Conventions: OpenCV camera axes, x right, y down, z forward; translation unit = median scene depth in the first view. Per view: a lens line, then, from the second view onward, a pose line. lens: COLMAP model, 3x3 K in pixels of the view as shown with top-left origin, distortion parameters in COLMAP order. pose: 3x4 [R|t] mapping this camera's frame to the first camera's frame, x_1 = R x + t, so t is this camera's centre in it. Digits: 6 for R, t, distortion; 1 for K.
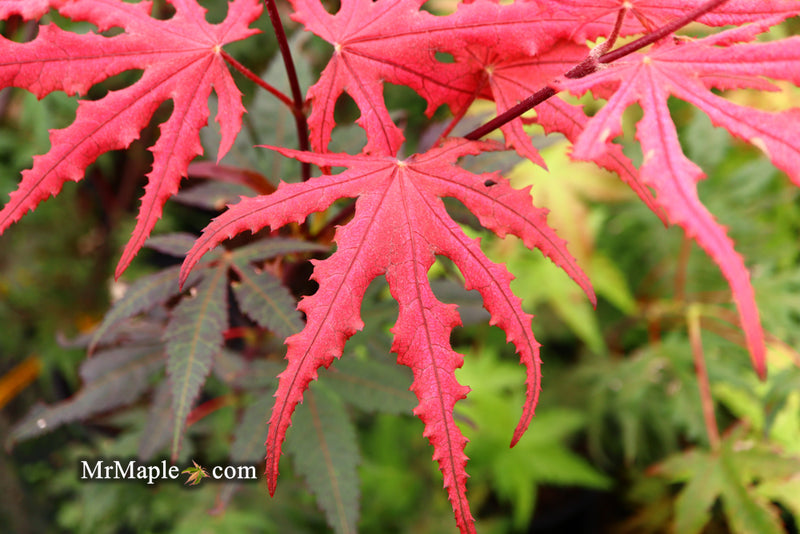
lens RADIAL K [[1018.8, 0, 400.0], [0, 1018.8, 267.0], [0, 0, 1]] dist [-0.010784, 0.265742]
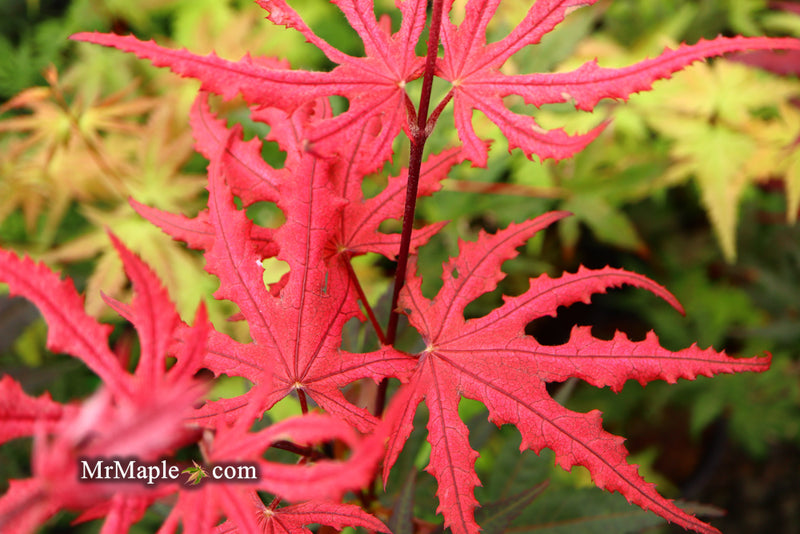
lens RADIAL K [[1018.8, 0, 400.0], [0, 1018.8, 267.0], [0, 0, 1]] dist [-0.010784, 0.265742]
pose [[0.184078, -0.934833, 0.303648, -0.234928], [0.938783, 0.258740, 0.227465, -0.378716], [-0.291207, 0.243188, 0.925234, 0.050638]]
